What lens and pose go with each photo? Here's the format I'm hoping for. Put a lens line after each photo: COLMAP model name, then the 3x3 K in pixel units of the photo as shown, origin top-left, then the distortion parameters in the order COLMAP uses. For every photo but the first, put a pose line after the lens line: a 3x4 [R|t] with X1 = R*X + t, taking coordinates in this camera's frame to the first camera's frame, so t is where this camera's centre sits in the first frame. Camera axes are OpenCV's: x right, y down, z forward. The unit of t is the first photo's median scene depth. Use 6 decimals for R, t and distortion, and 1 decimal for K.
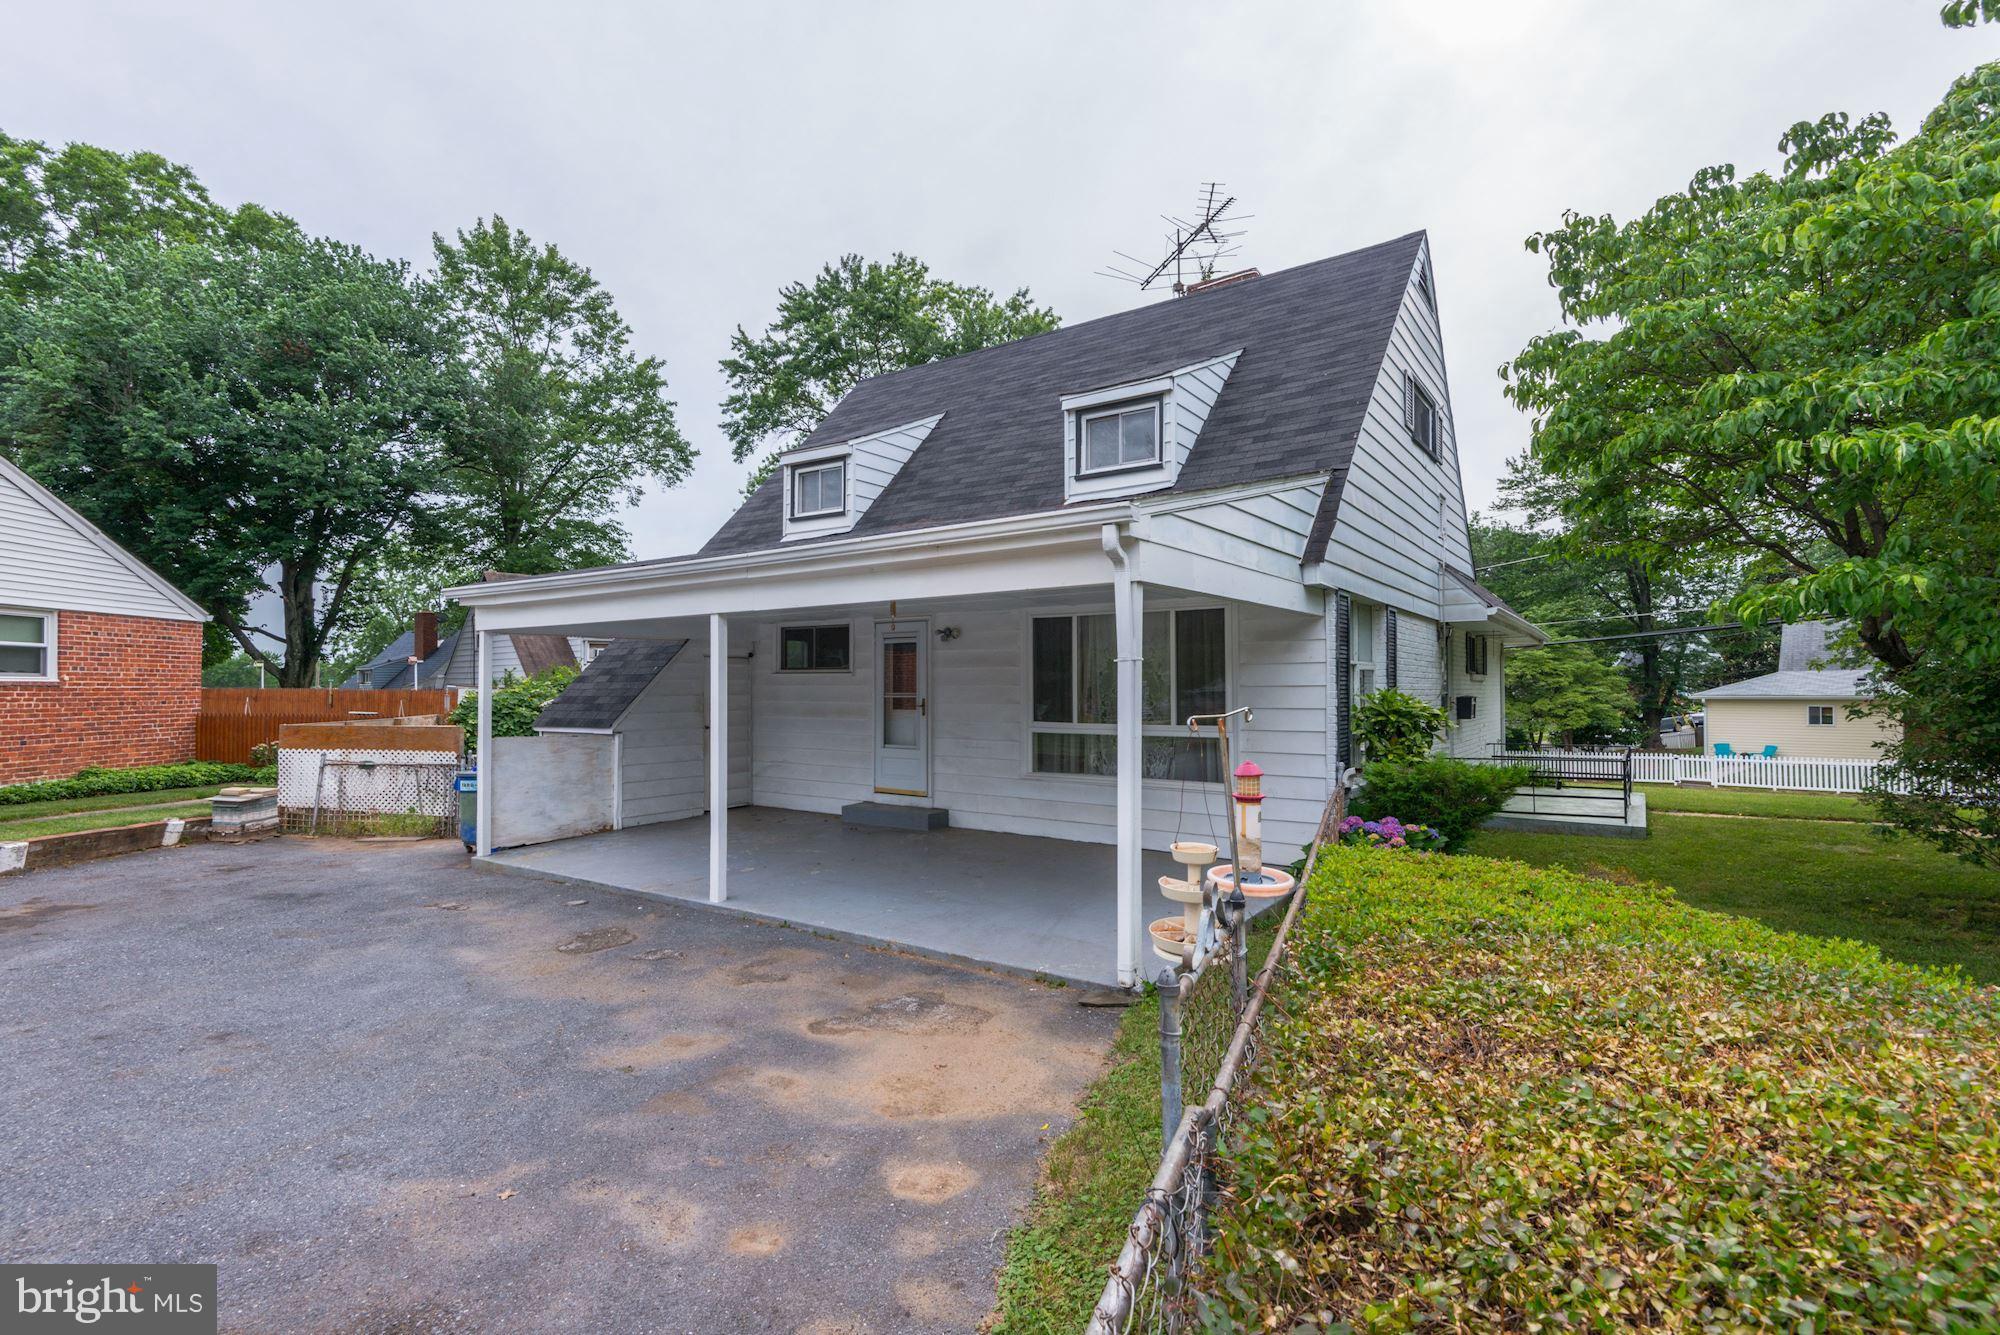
lens RADIAL K [[942.0, 0, 990.2], [0, 942.0, 654.1], [0, 0, 1]] dist [0.025751, -0.025252]
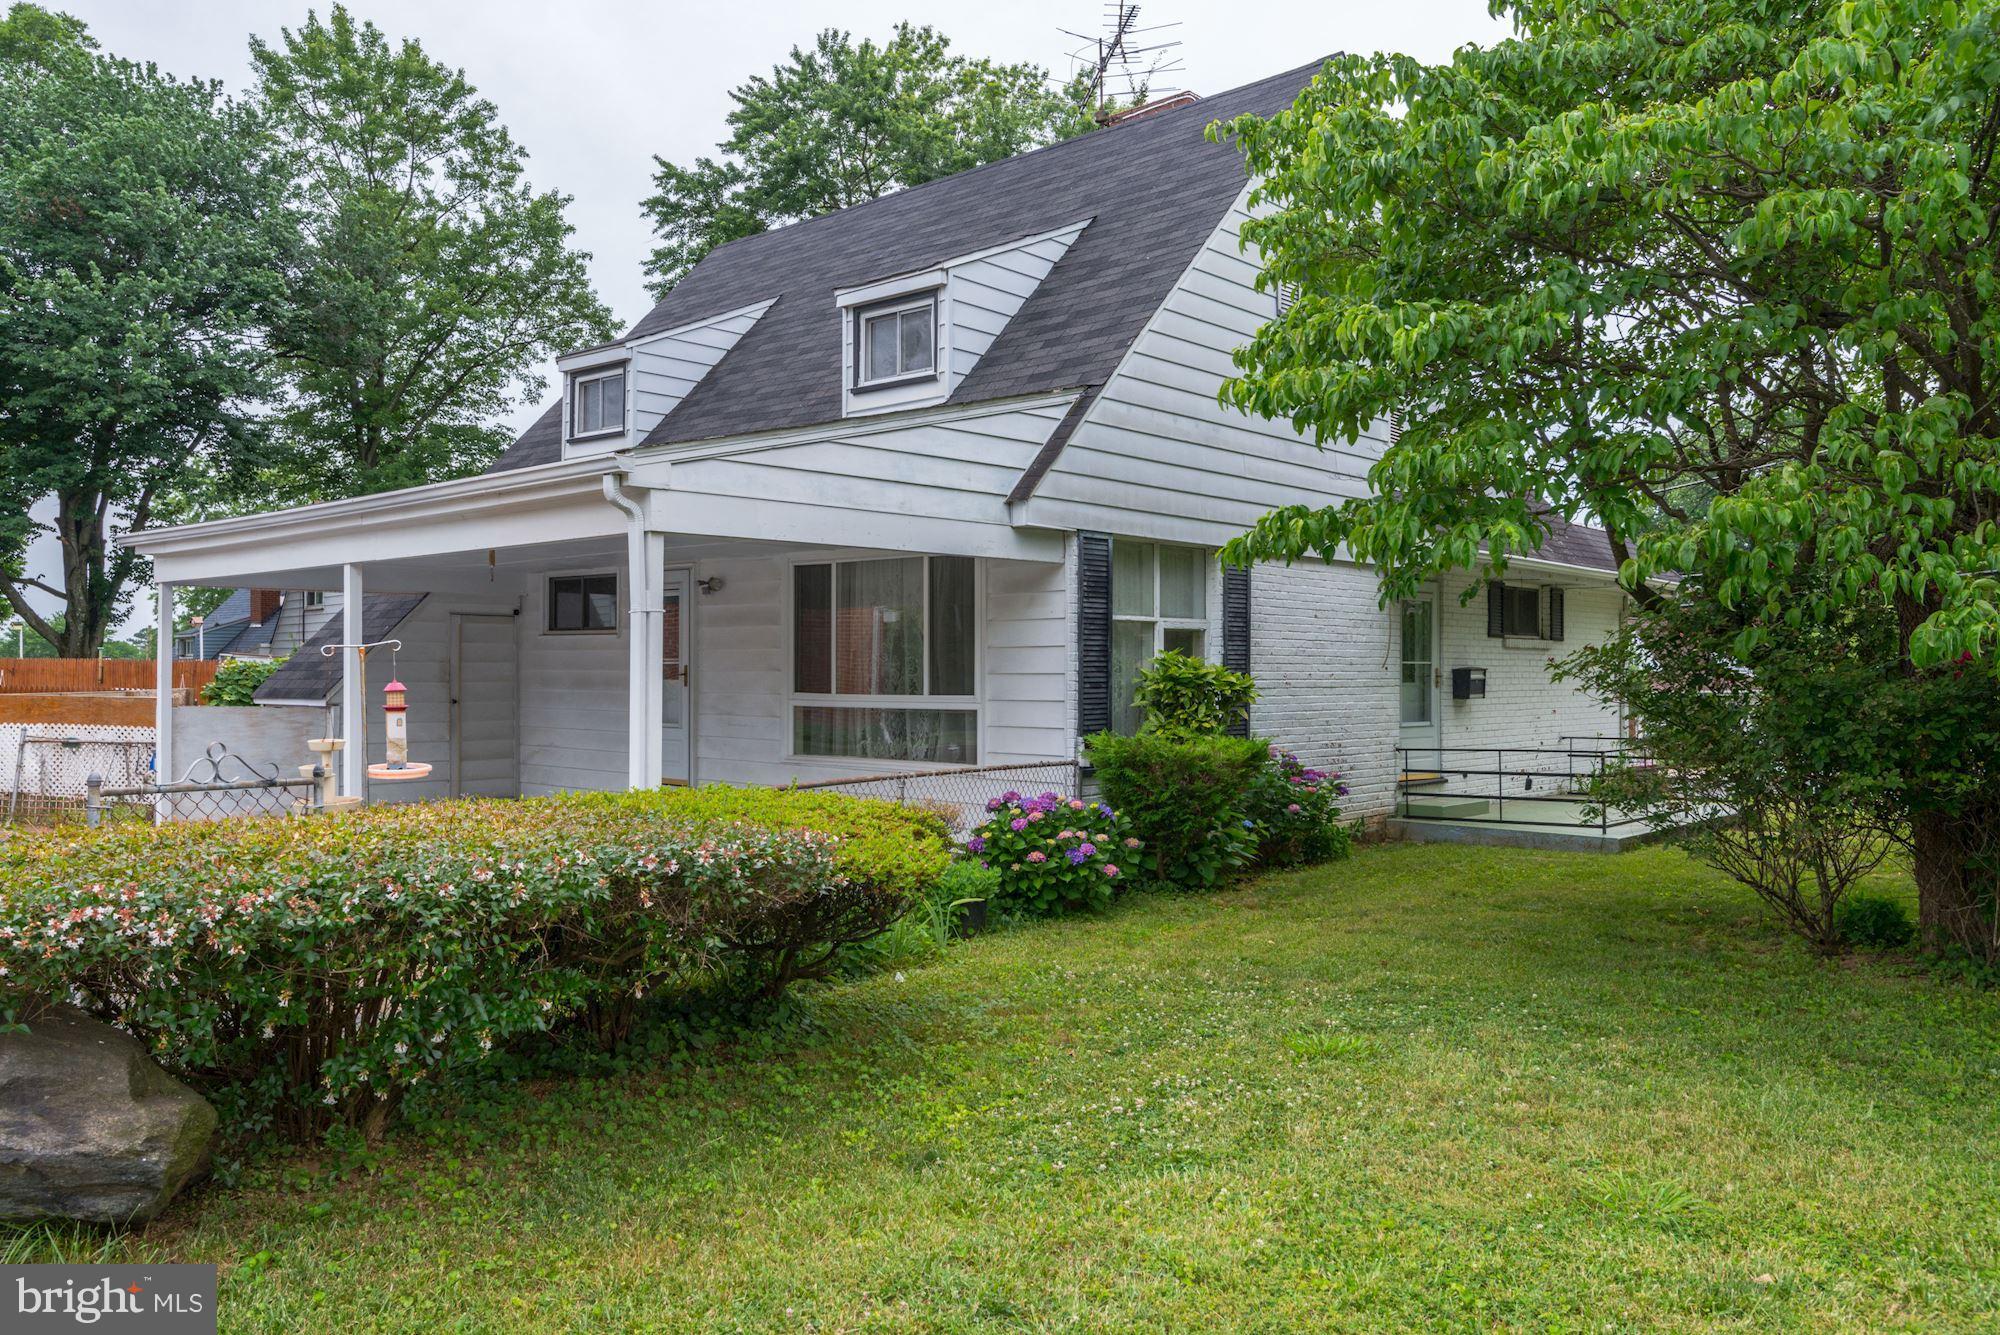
lens RADIAL K [[1497.4, 0, 947.5], [0, 1497.4, 617.2], [0, 0, 1]] dist [0.014920, 0.000798]
pose [[0.990864, 0.000307, -0.134862, 0.088546], [-0.000345, 1.000000, -0.000257, 0.001682], [0.134862, 0.000301, 0.990864, -0.066511]]
